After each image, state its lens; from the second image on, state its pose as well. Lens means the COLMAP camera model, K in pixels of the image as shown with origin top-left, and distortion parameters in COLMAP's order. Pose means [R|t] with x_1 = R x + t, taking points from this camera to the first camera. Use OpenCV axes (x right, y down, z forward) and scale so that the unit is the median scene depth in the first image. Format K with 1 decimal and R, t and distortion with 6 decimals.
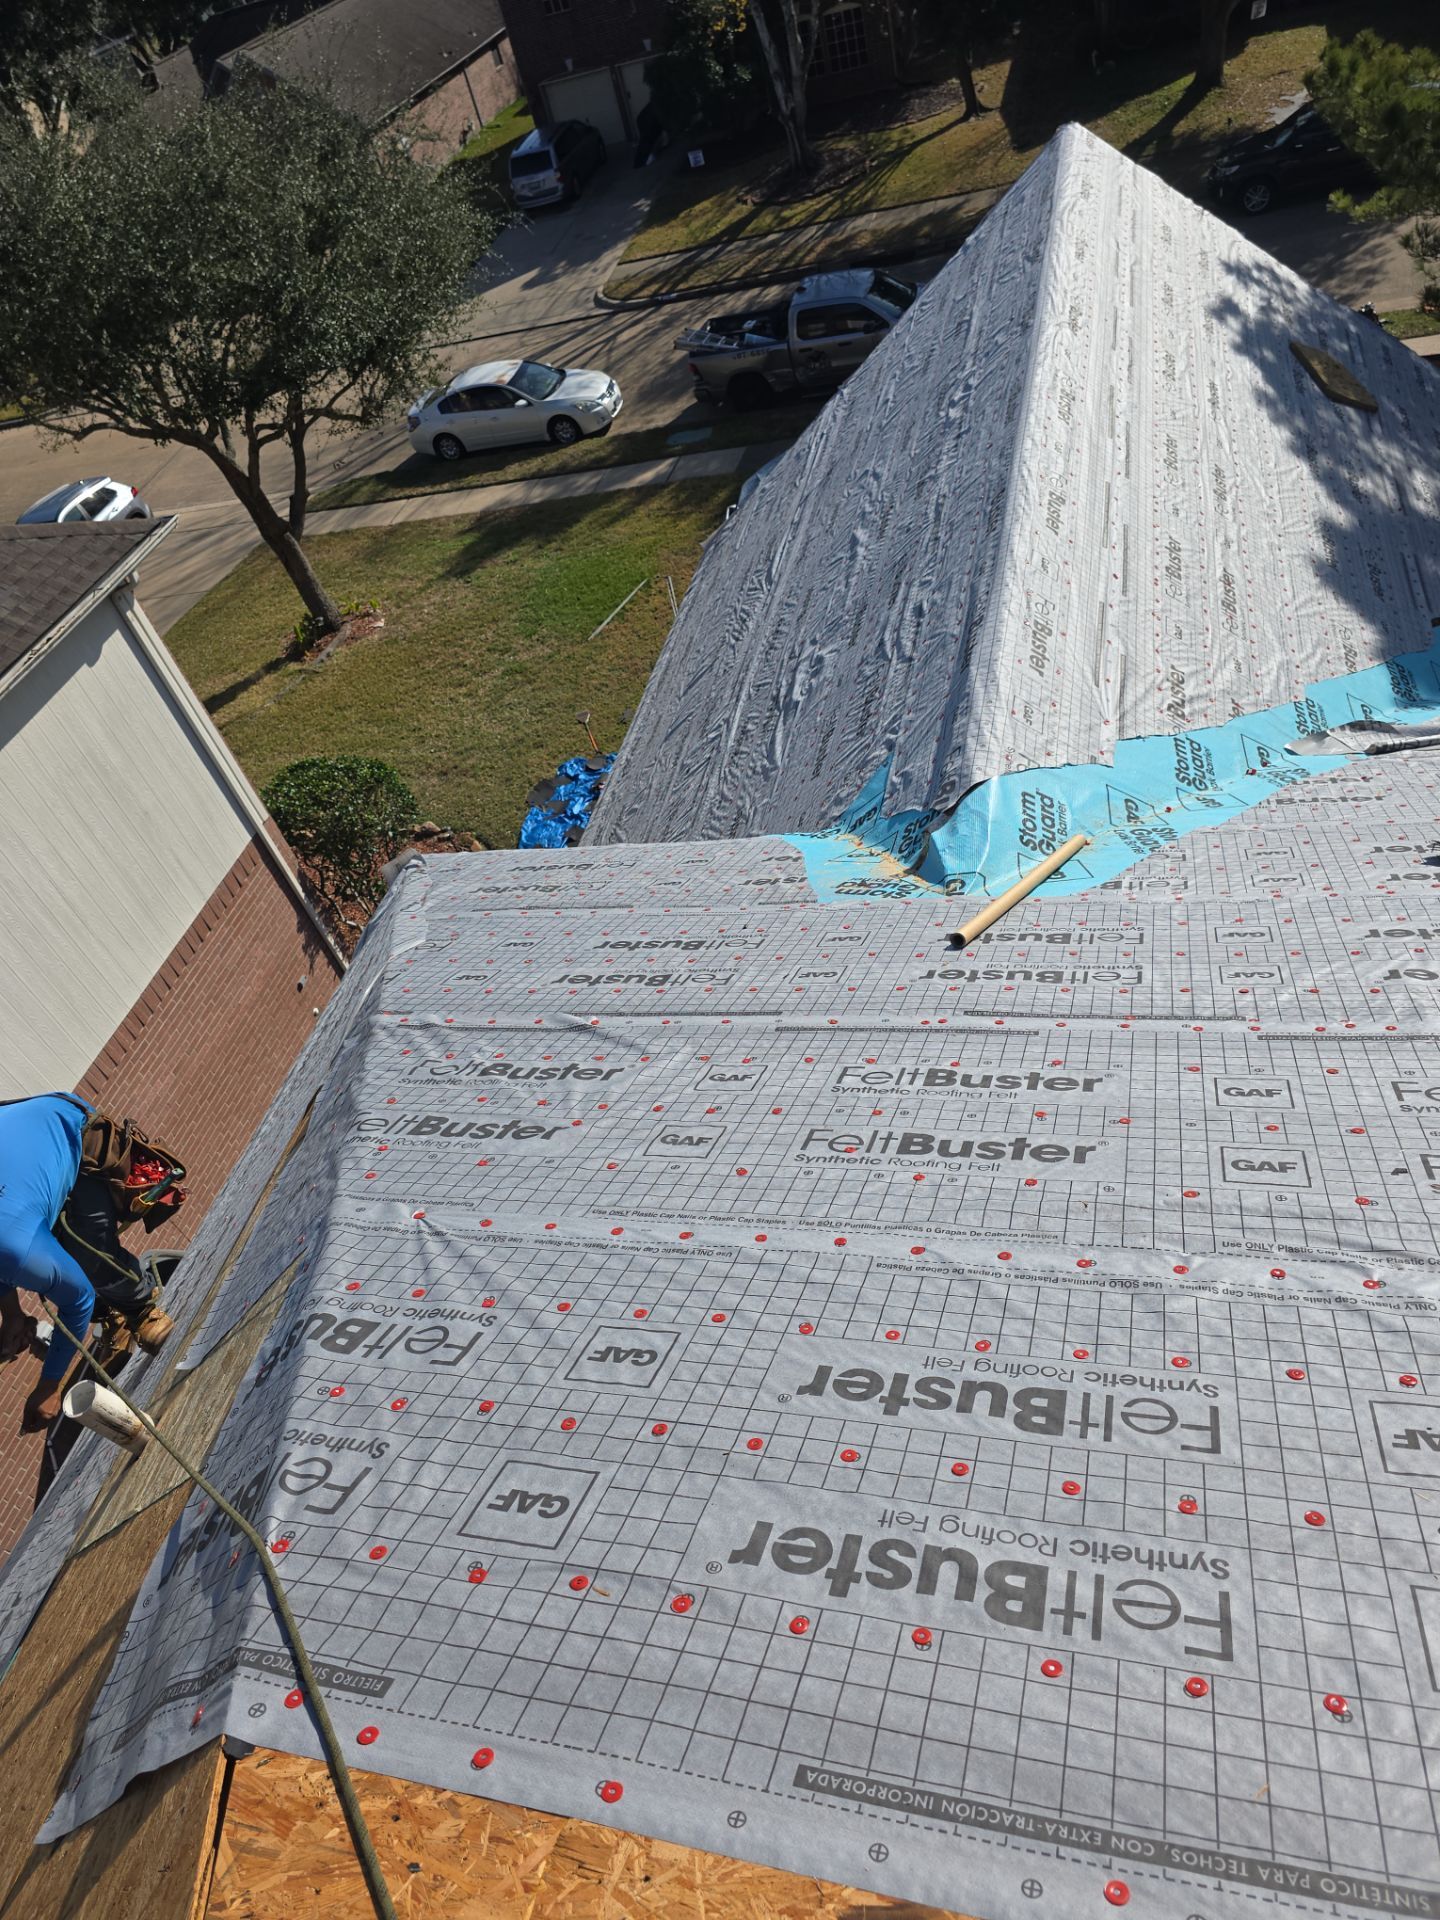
lens RADIAL K [[1310.1, 0, 720.0], [0, 1310.1, 960.0], [0, 0, 1]] dist [0.062738, -0.053794]
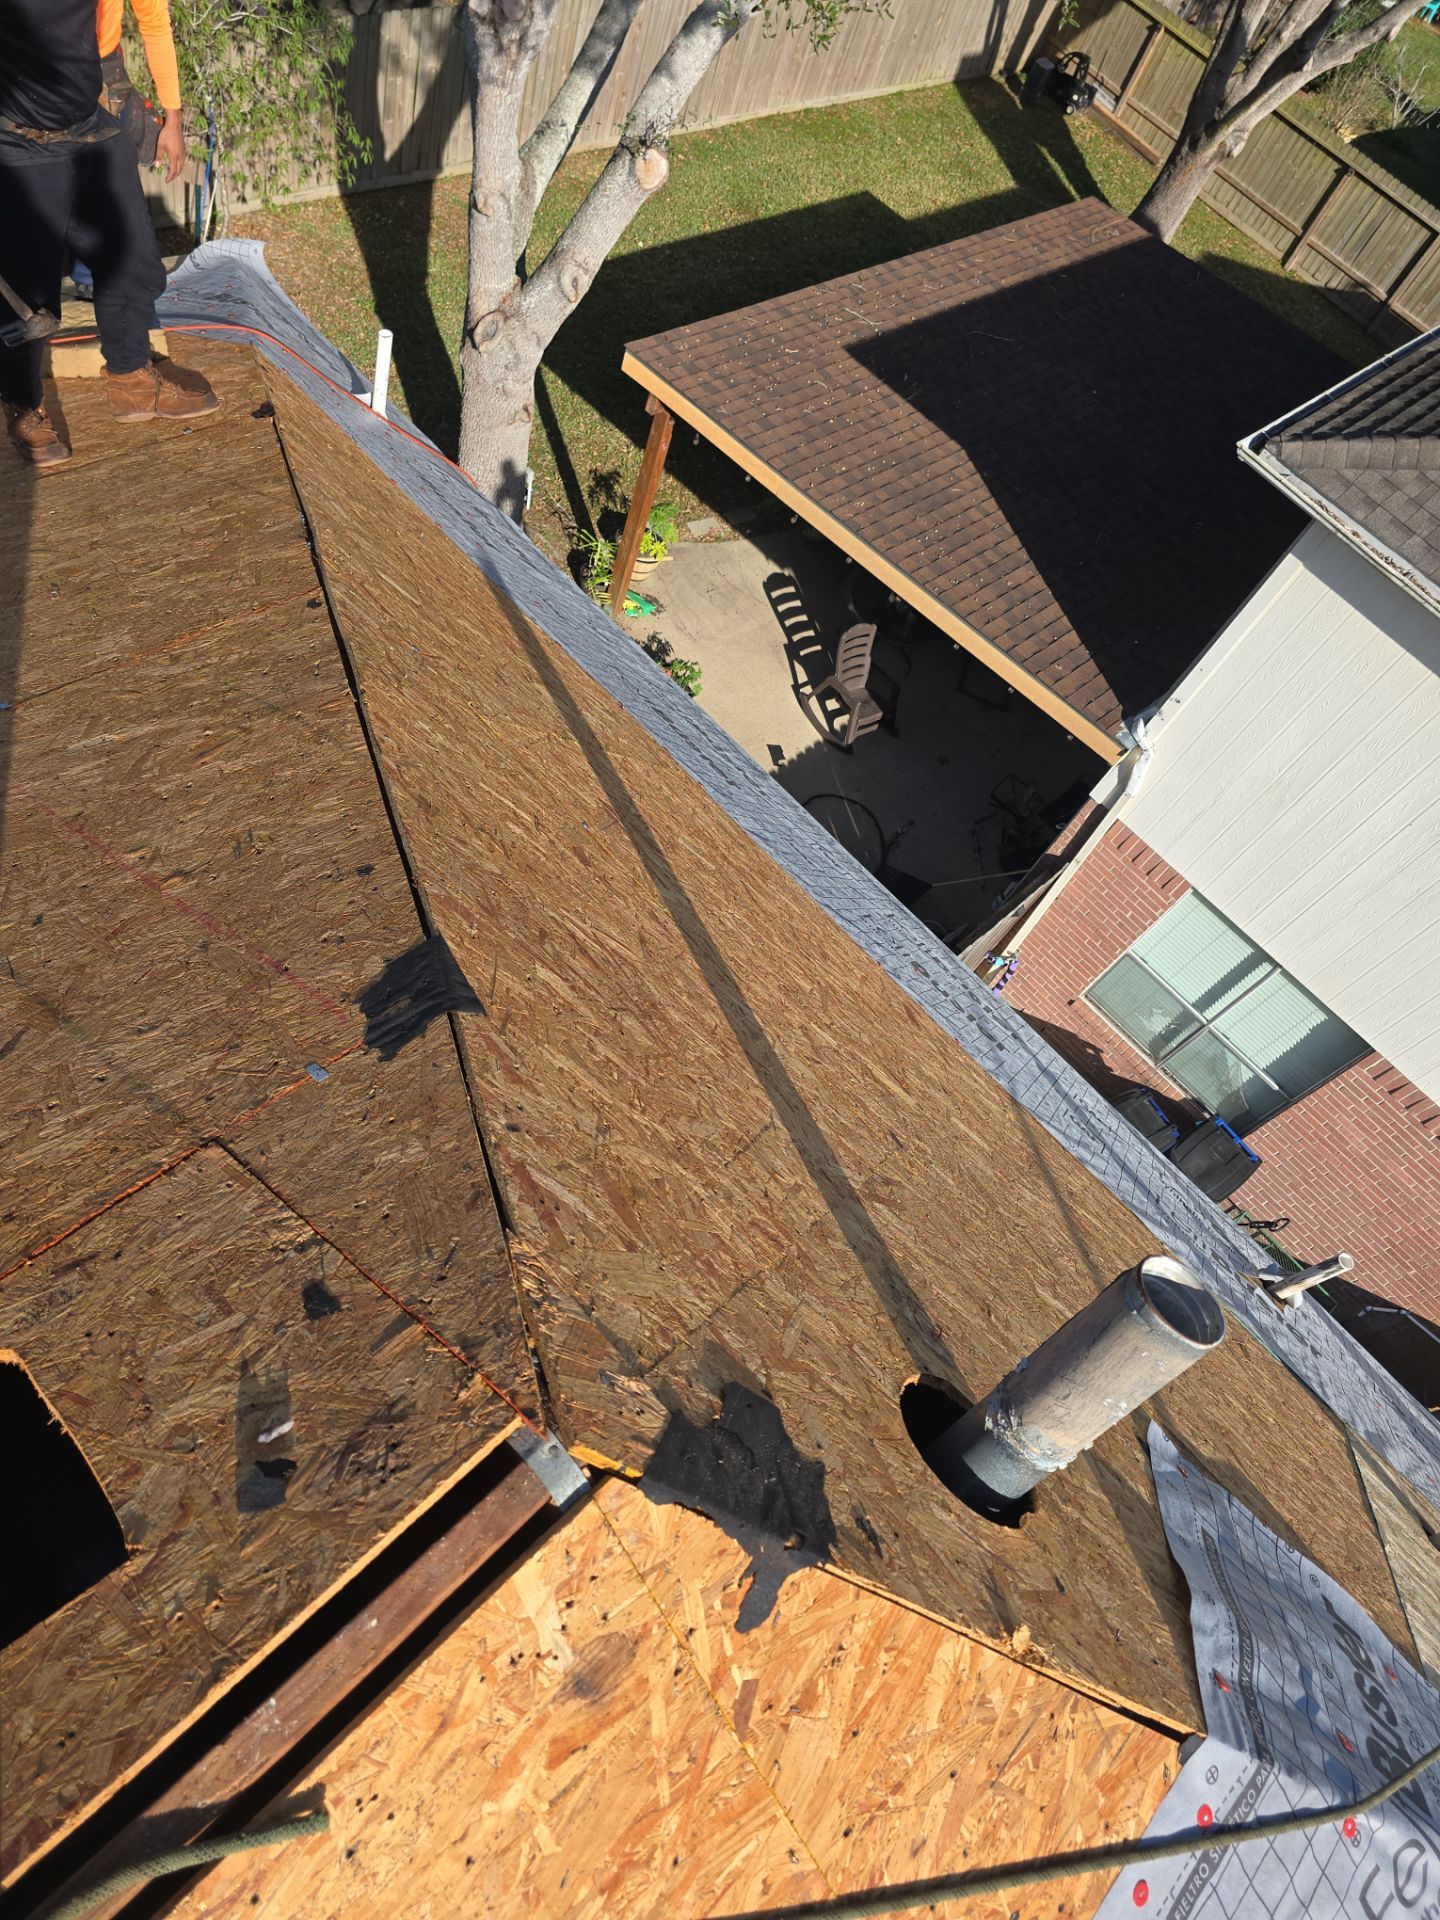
lens RADIAL K [[1310.1, 0, 720.0], [0, 1310.1, 960.0], [0, 0, 1]] dist [0.062738, -0.053794]
pose [[-0.561331, 0.734879, -0.380606, -0.208324], [-0.676300, -0.142257, 0.722759, 0.192342], [0.476997, 0.663111, 0.576852, -0.084749]]
